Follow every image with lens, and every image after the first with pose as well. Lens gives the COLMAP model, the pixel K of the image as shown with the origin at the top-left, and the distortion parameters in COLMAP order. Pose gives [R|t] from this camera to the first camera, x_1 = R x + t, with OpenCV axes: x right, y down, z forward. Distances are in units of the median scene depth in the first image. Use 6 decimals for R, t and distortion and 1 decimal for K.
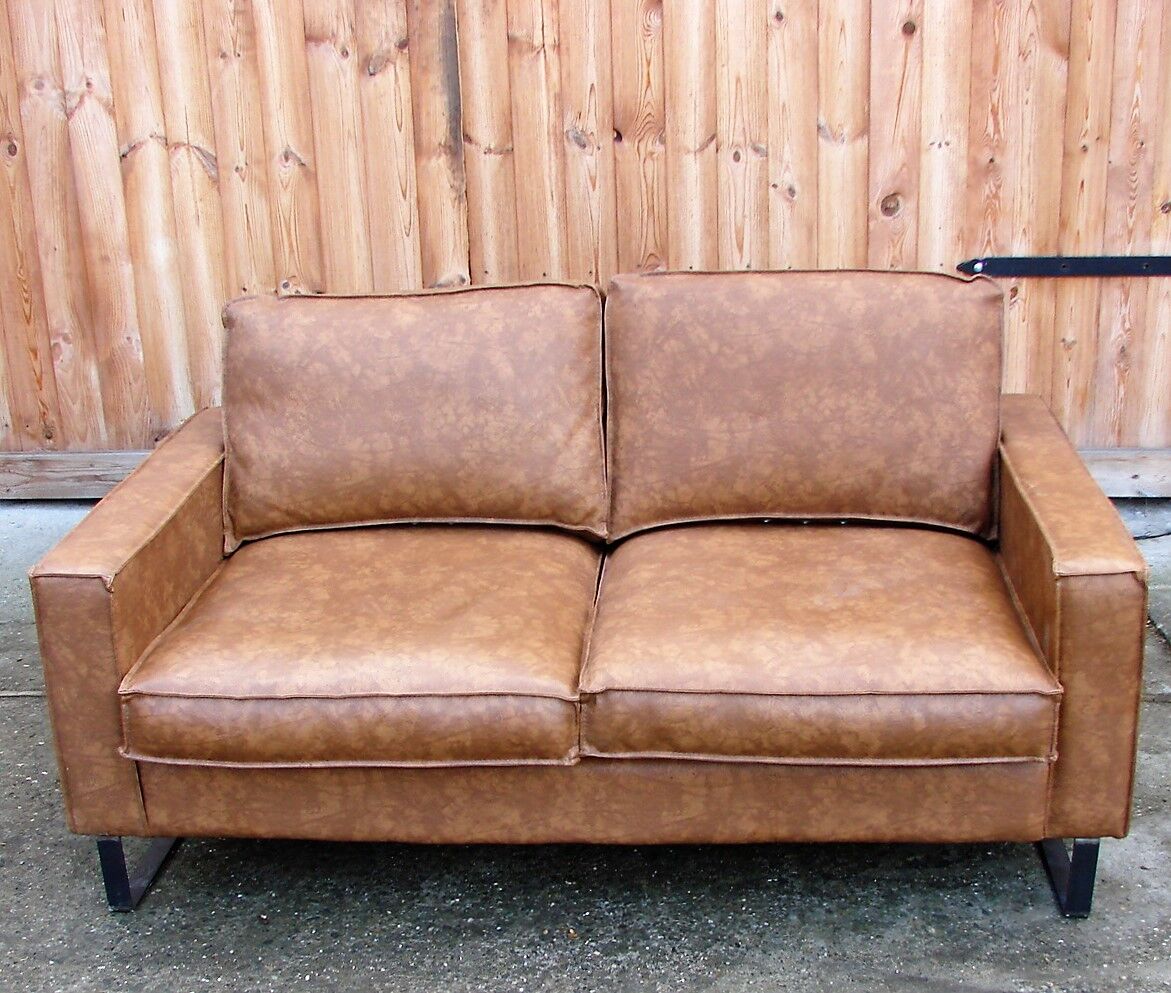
lens RADIAL K [[1771.4, 0, 581.9], [0, 1771.4, 548.1], [0, 0, 1]] dist [-0.268242, 0.524547]
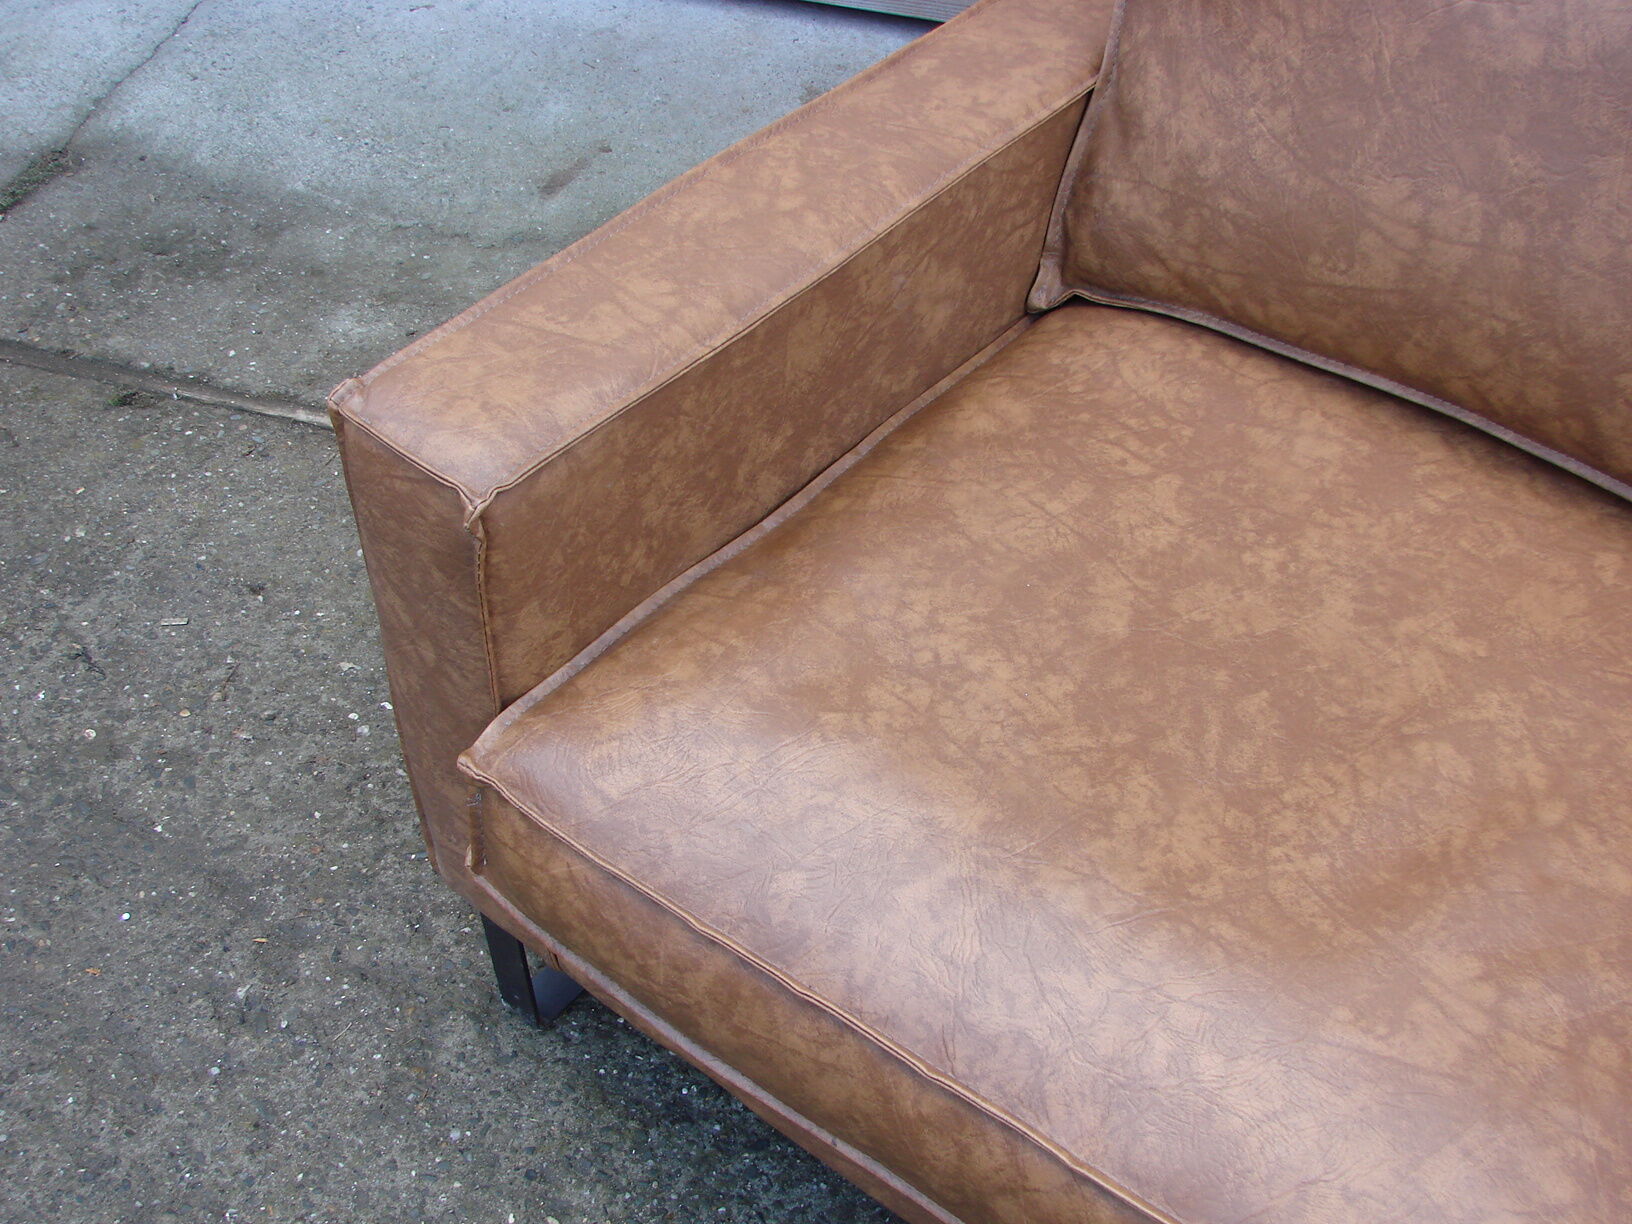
lens RADIAL K [[1765.1, 0, 822.3], [0, 1765.1, 623.6], [0, 0, 1]] dist [-0.218169, 0.263470]
pose [[0.832867, 0.421411, -0.358810, -0.058661], [-0.230413, 0.853436, 0.467500, -0.122299], [0.503231, -0.306691, 0.807898, 0.610304]]
